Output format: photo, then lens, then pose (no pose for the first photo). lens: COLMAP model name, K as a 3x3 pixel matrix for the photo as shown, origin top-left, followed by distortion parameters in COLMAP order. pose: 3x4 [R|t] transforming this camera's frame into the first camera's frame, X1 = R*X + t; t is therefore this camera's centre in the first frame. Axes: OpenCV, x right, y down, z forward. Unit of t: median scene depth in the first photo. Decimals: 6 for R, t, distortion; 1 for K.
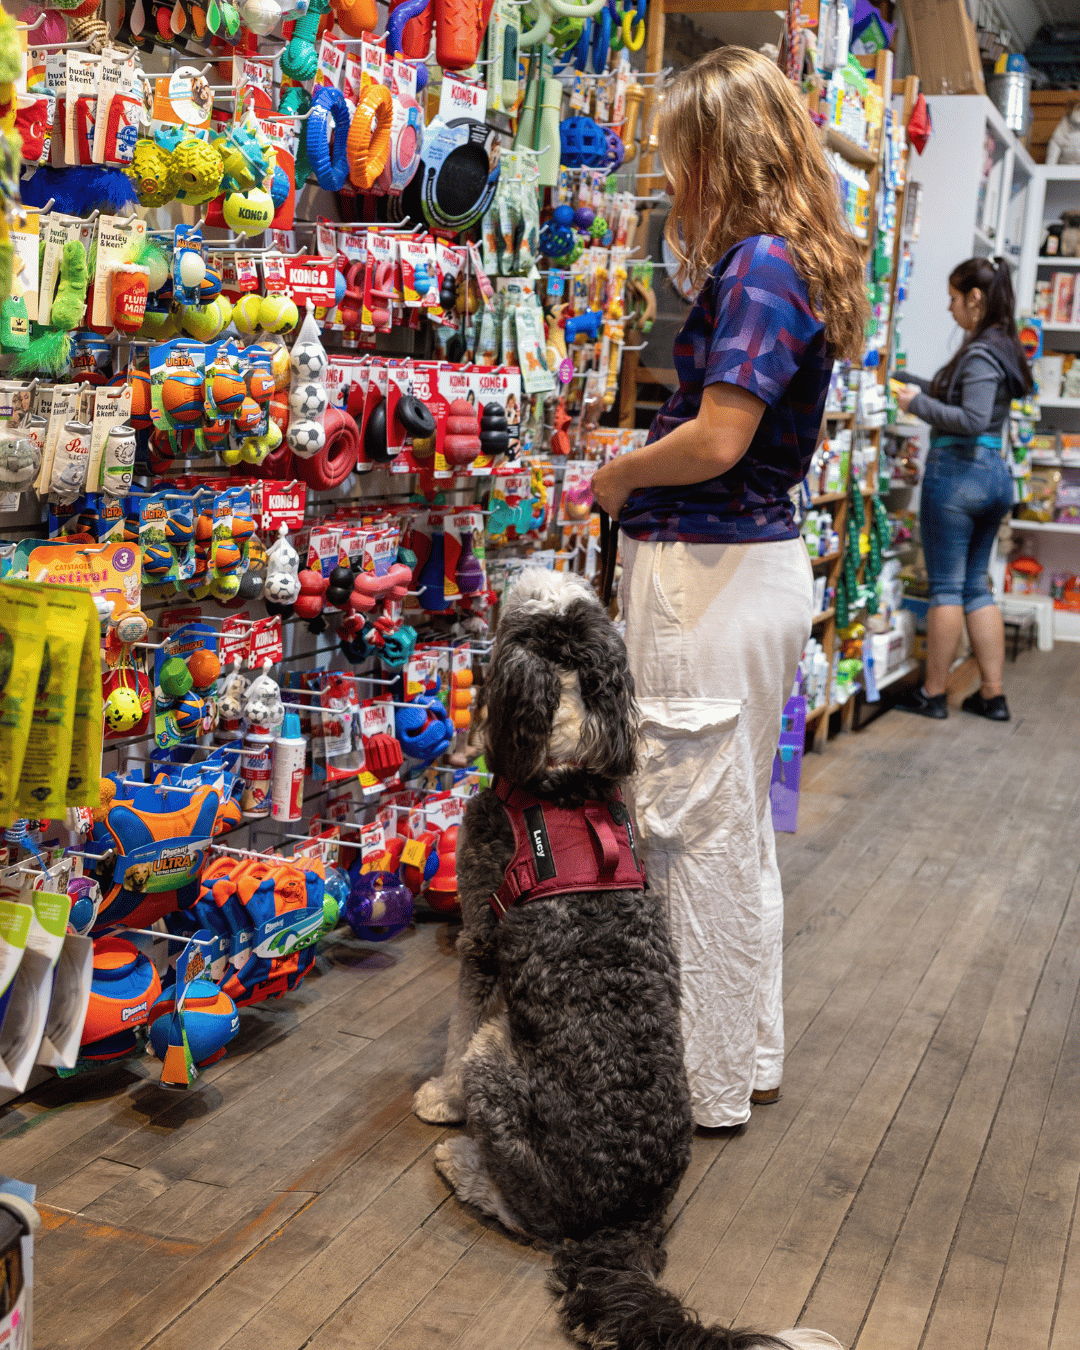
lens RADIAL K [[1720.1, 0, 540.5], [0, 1720.1, 675.3], [0, 0, 1]] dist [0.030382, 0.000000]
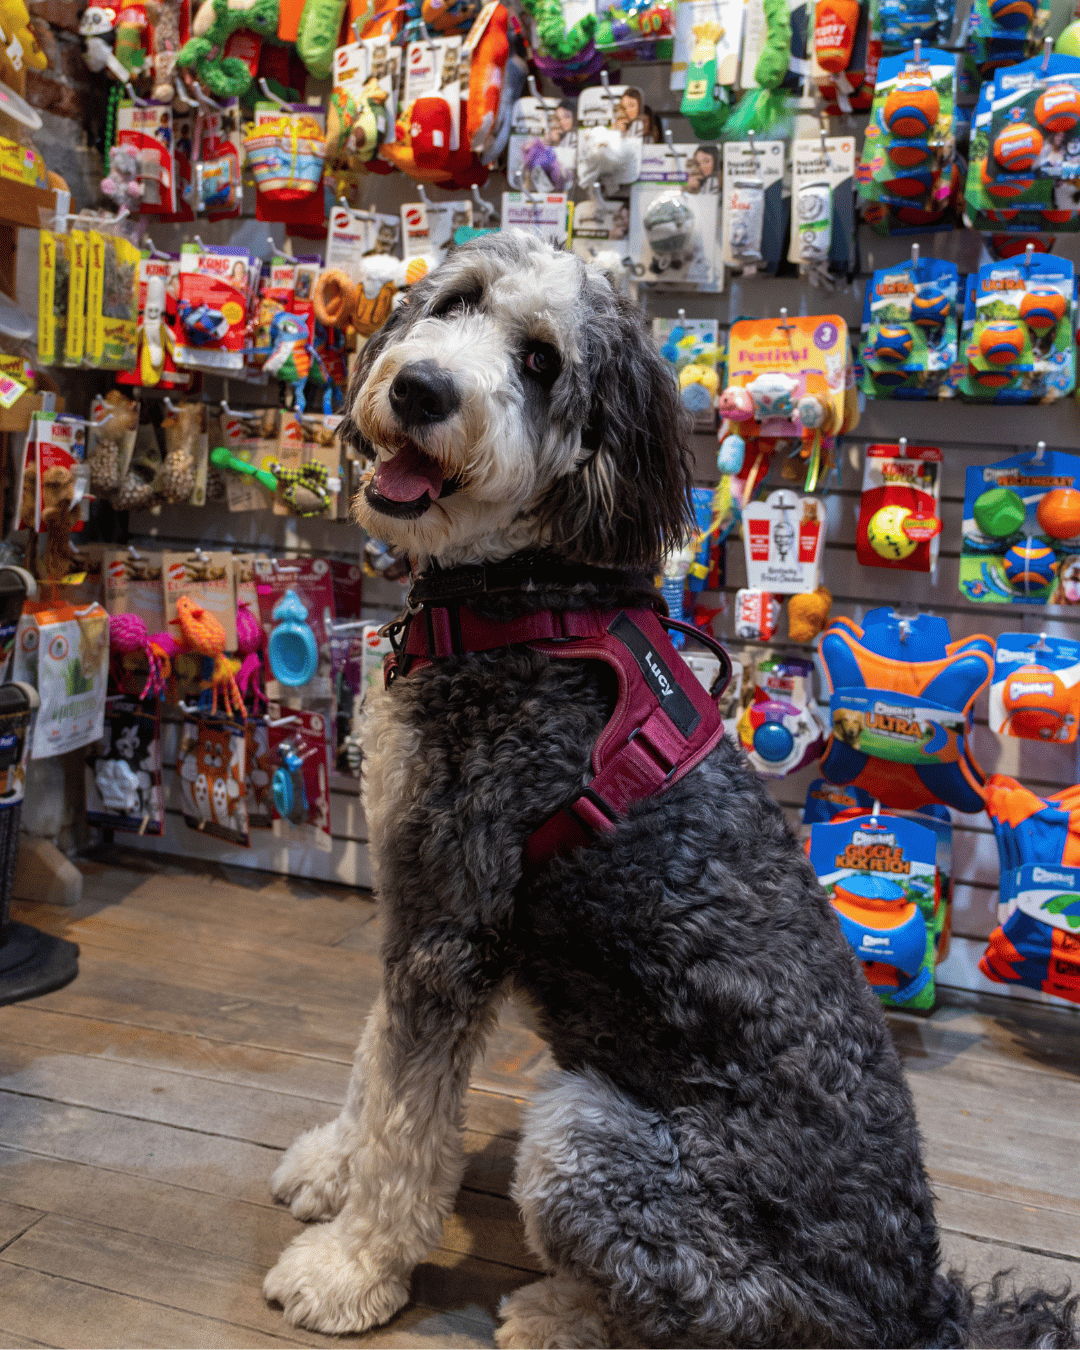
lens RADIAL K [[1720.1, 0, 540.8], [0, 1720.1, 673.5], [0, 0, 1]] dist [0.030382, 0.000000]
pose [[-0.058646, 0.032266, -0.997757, 0.618354], [-0.233169, 0.971389, 0.045119, 0.089807], [0.970666, 0.235292, -0.049445, 0.895978]]
